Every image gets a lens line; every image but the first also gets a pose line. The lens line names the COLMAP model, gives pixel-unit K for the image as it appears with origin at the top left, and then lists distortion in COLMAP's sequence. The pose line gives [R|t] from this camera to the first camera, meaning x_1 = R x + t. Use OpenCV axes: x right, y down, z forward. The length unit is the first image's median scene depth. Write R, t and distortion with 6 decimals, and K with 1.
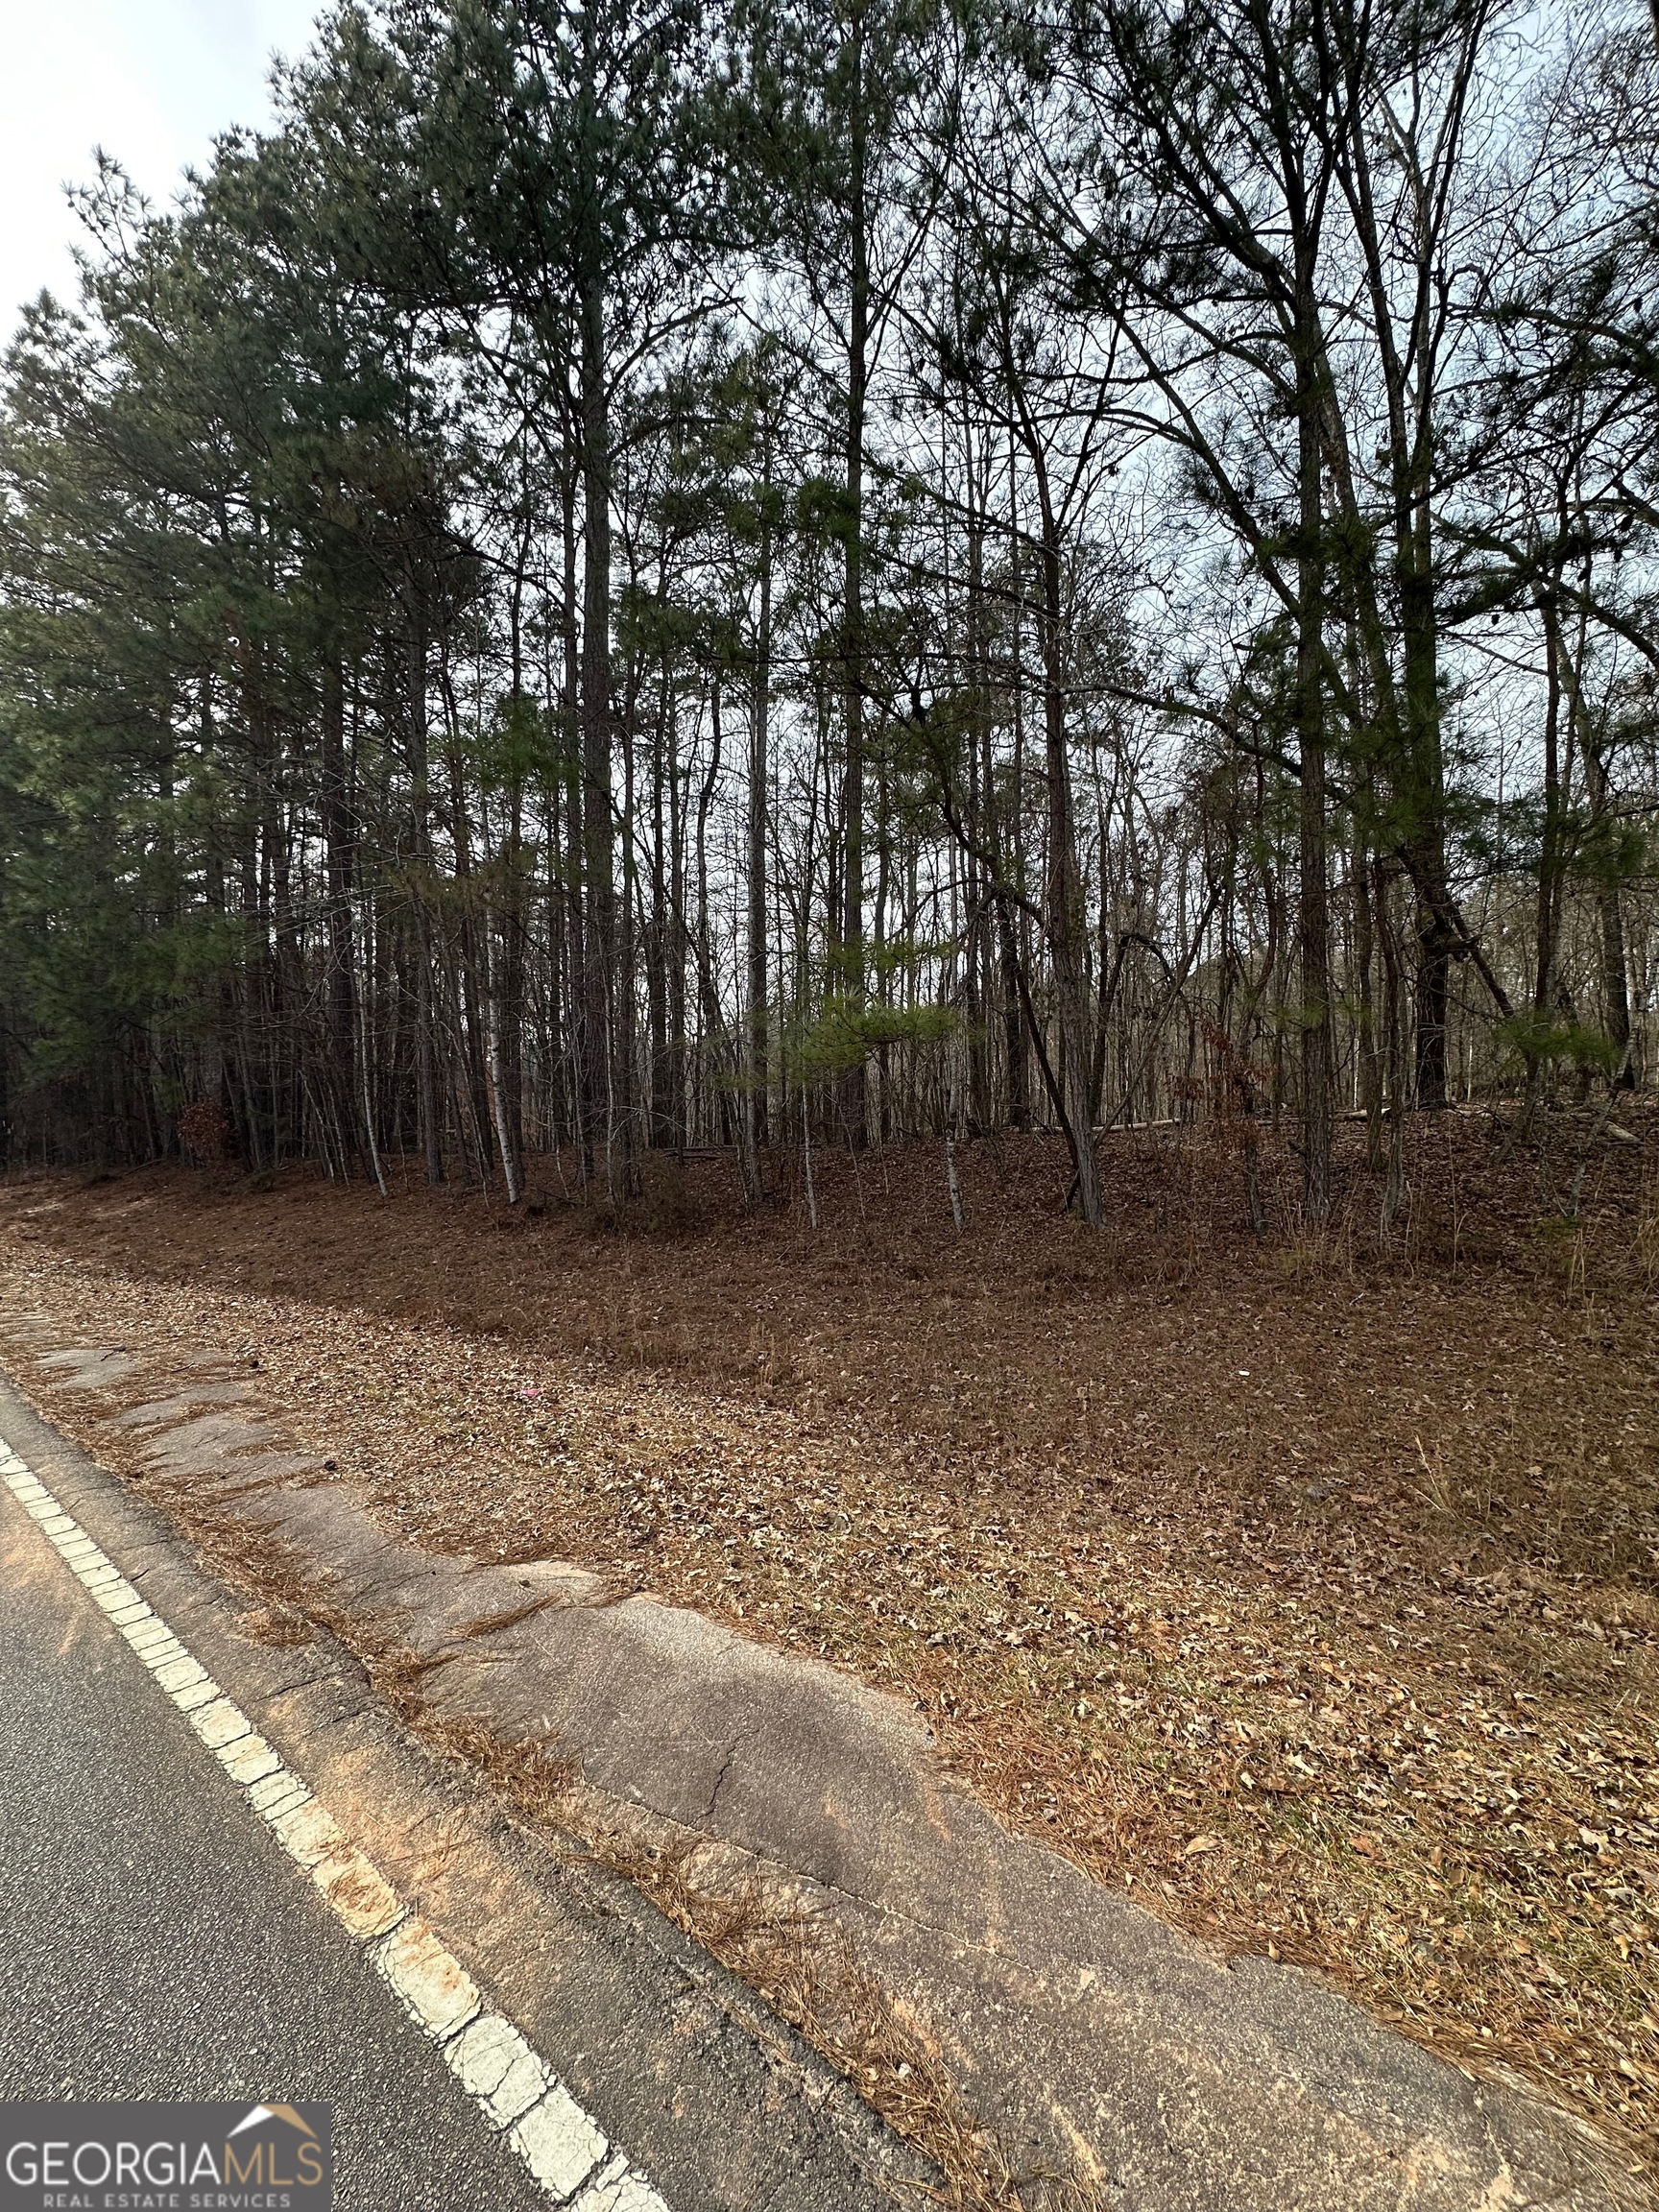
lens RADIAL K [[885.1, 0, 829.5], [0, 885.1, 1106.0], [0, 0, 1]] dist [-0.002986, 0.000314]
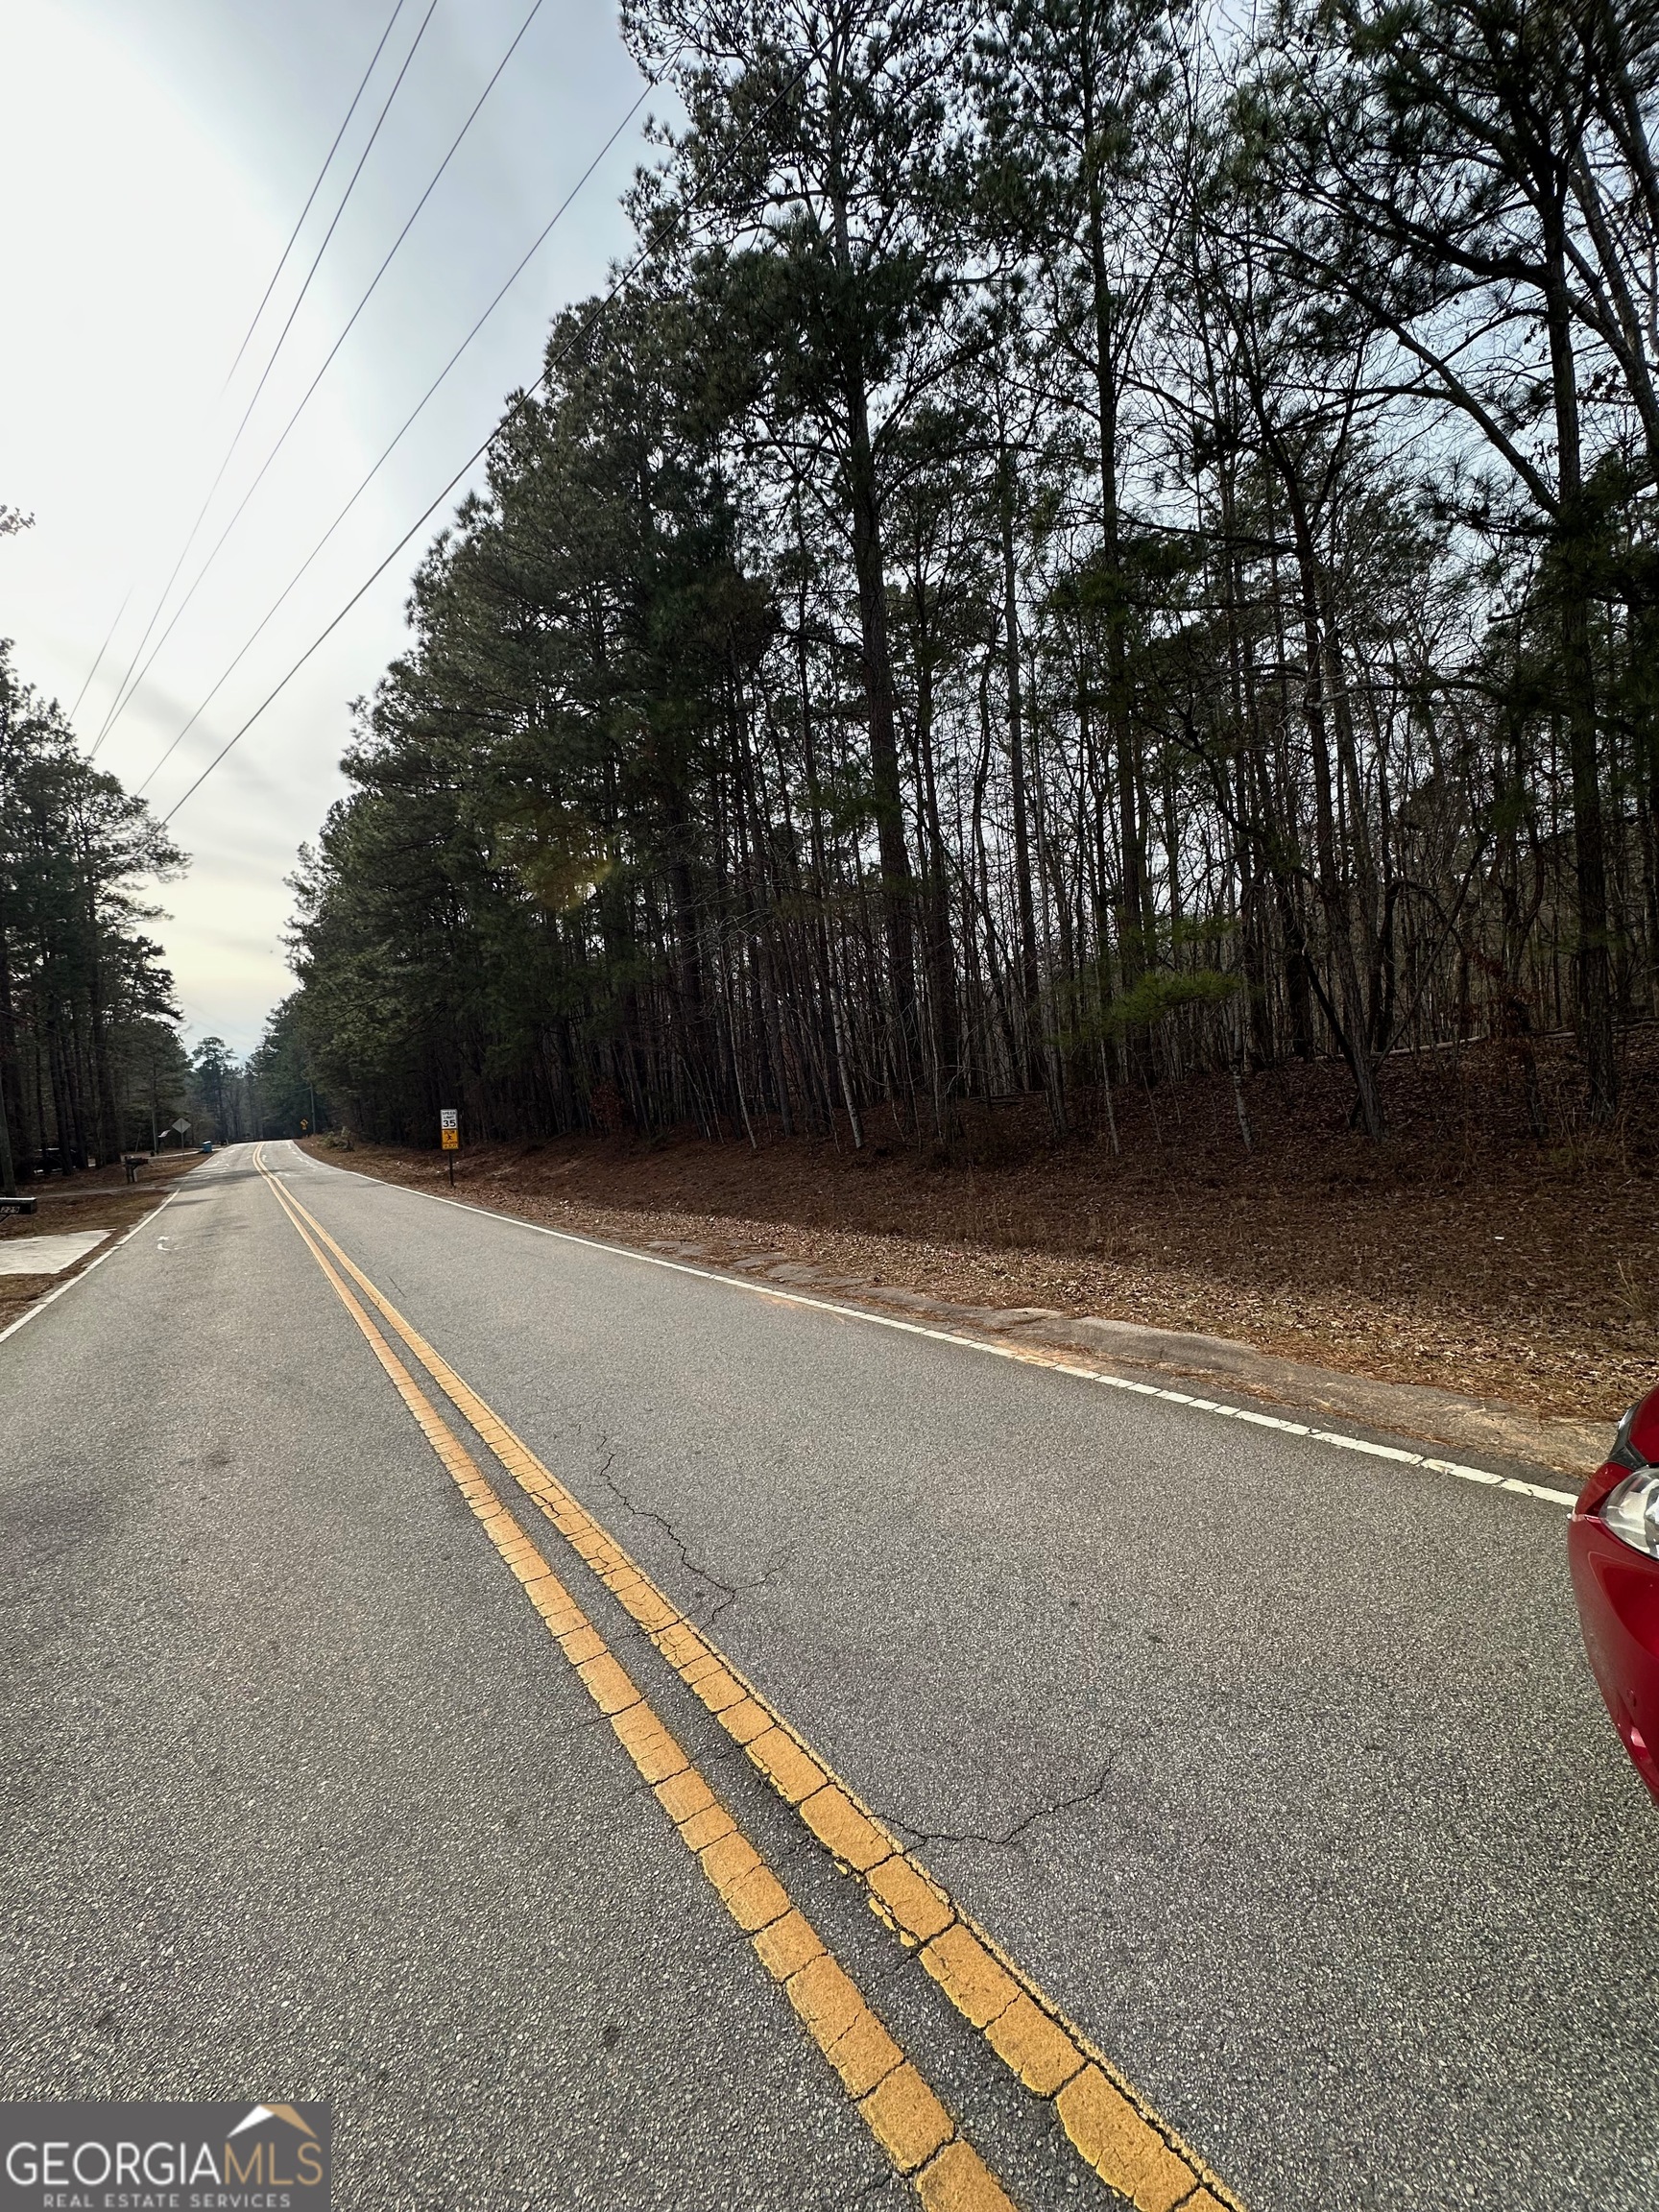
lens RADIAL K [[885.1, 0, 829.5], [0, 885.1, 1106.0], [0, 0, 1]] dist [-0.002986, 0.000314]
pose [[0.957100, -0.059252, -0.283636, -0.061551], [0.074684, 0.996241, 0.043899, -0.013172], [0.279968, -0.063199, 0.957927, -0.339329]]
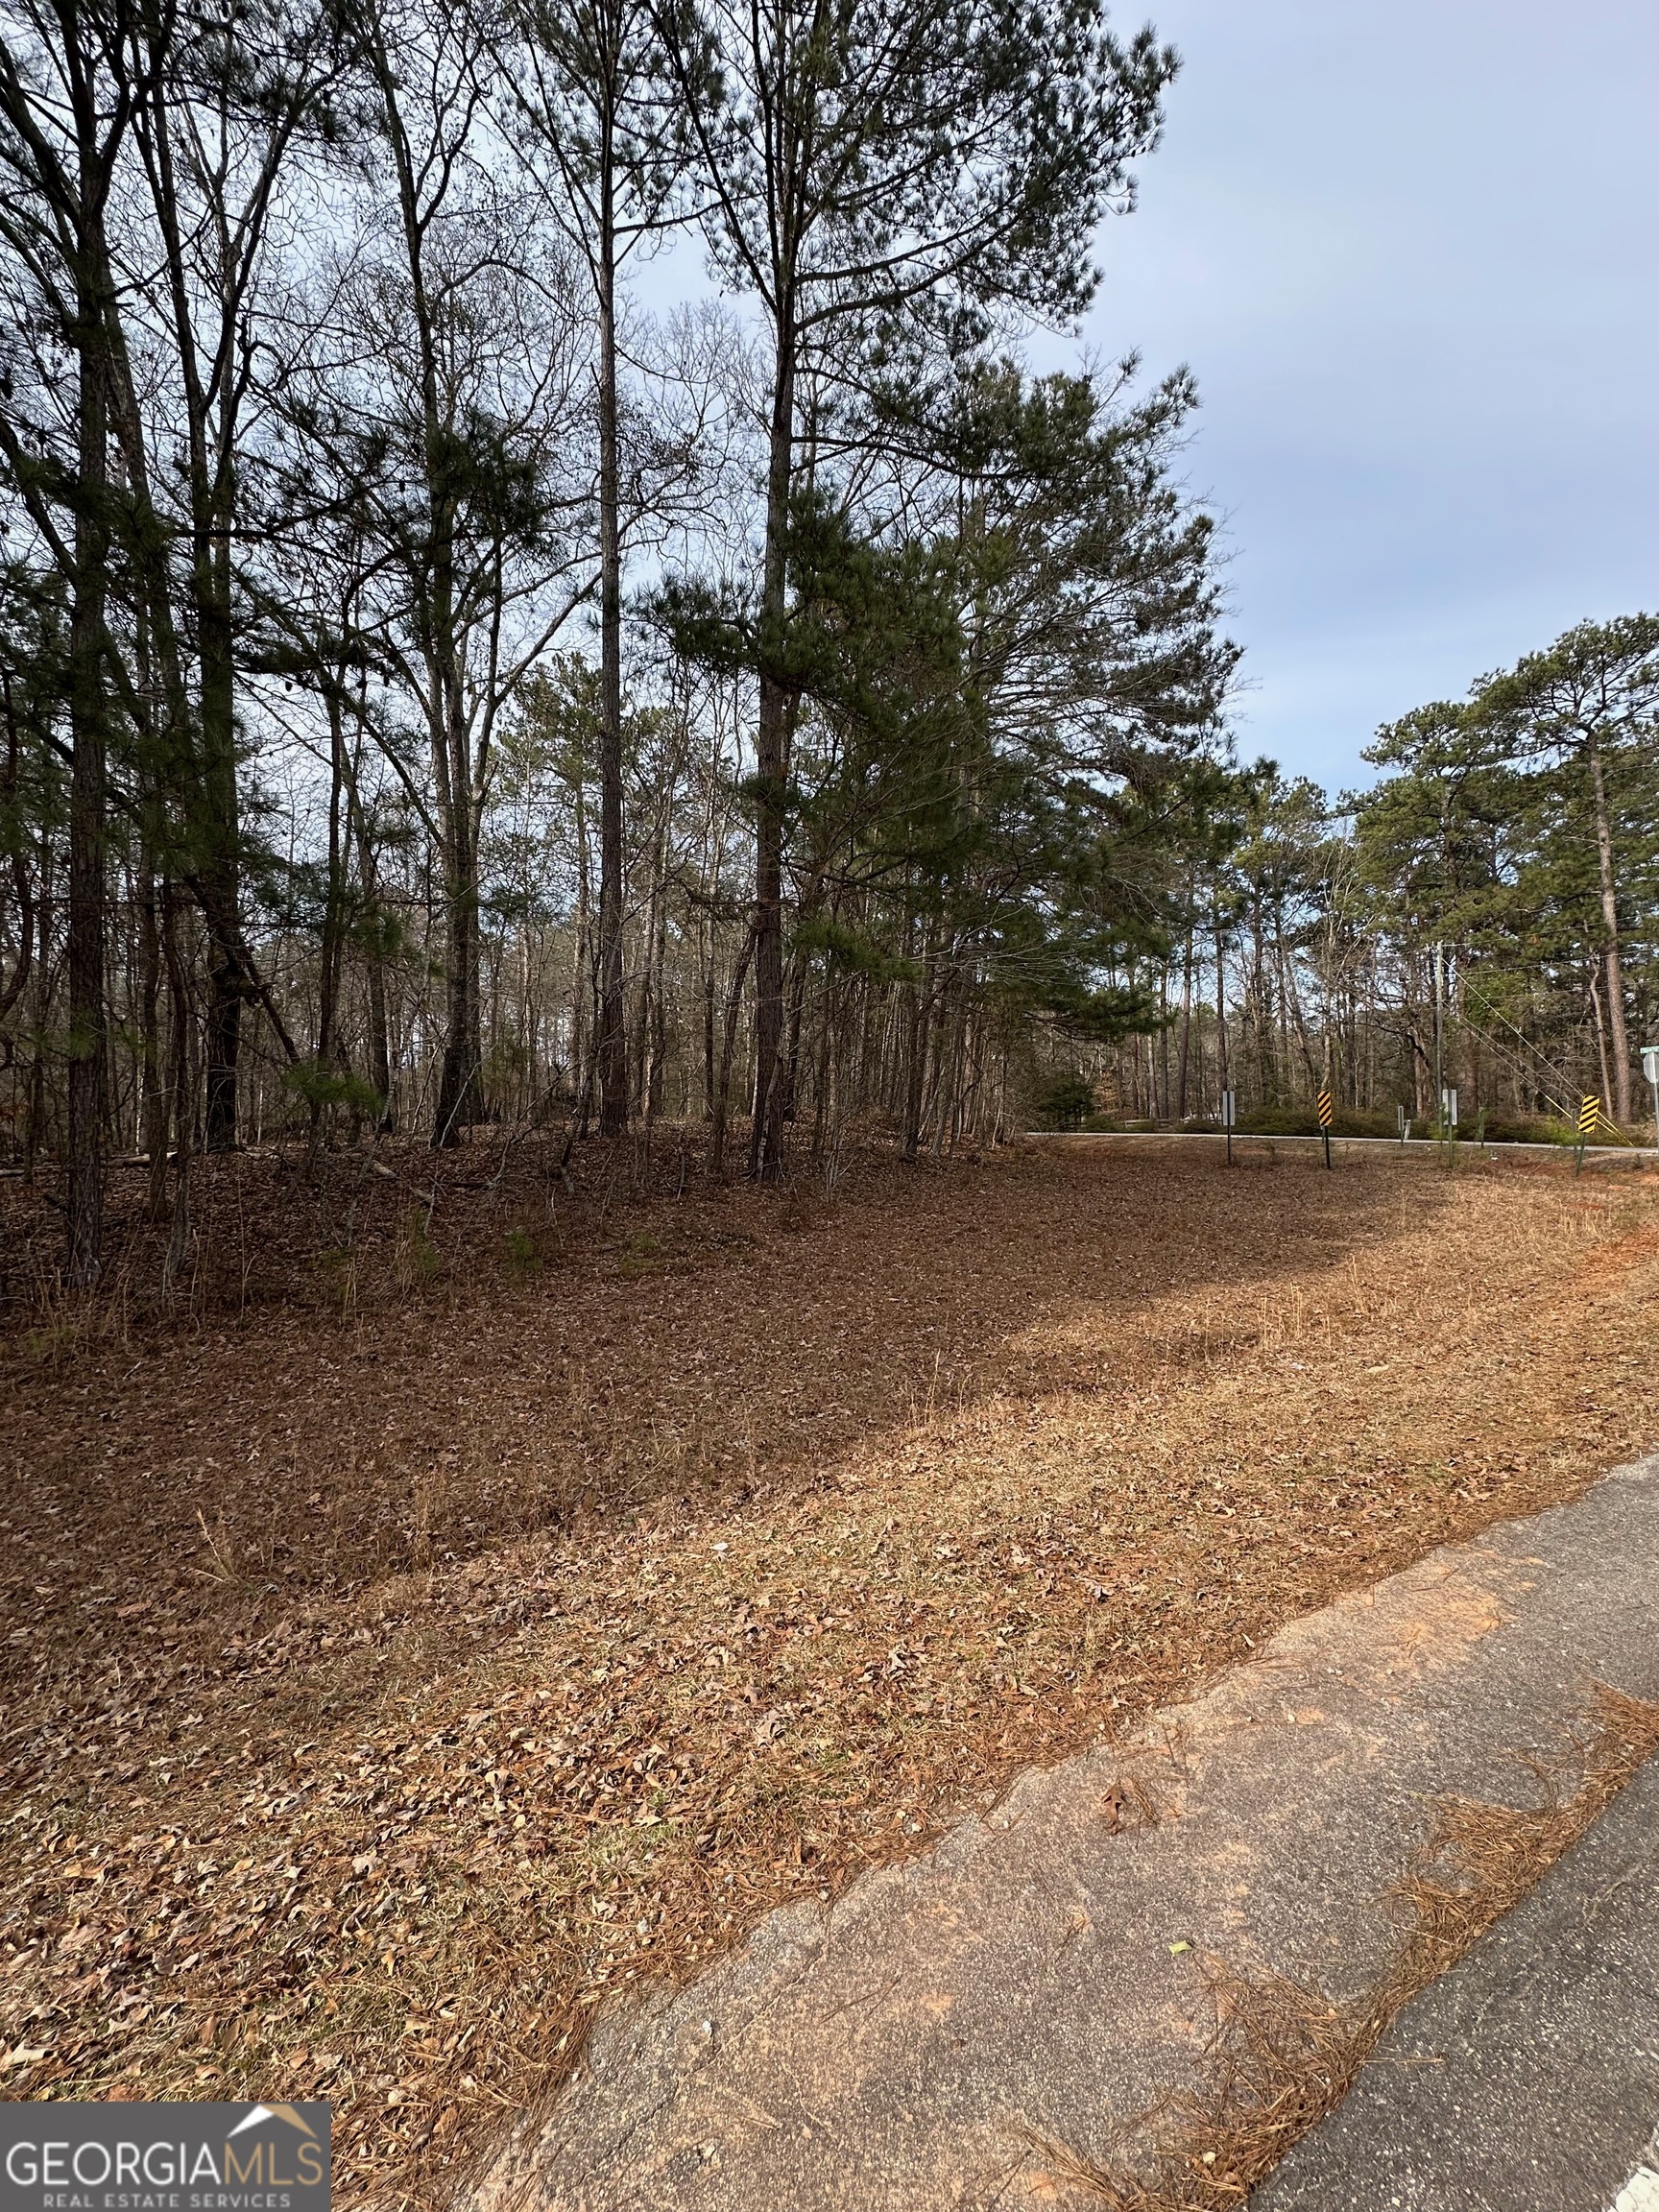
lens RADIAL K [[885.1, 0, 829.5], [0, 885.1, 1106.0], [0, 0, 1]] dist [-0.002986, 0.000314]
pose [[0.363534, 0.031505, 0.931048, 0.018855], [0.012995, 0.999159, -0.038883, -0.001062], [-0.931490, 0.026234, 0.362819, 0.023934]]
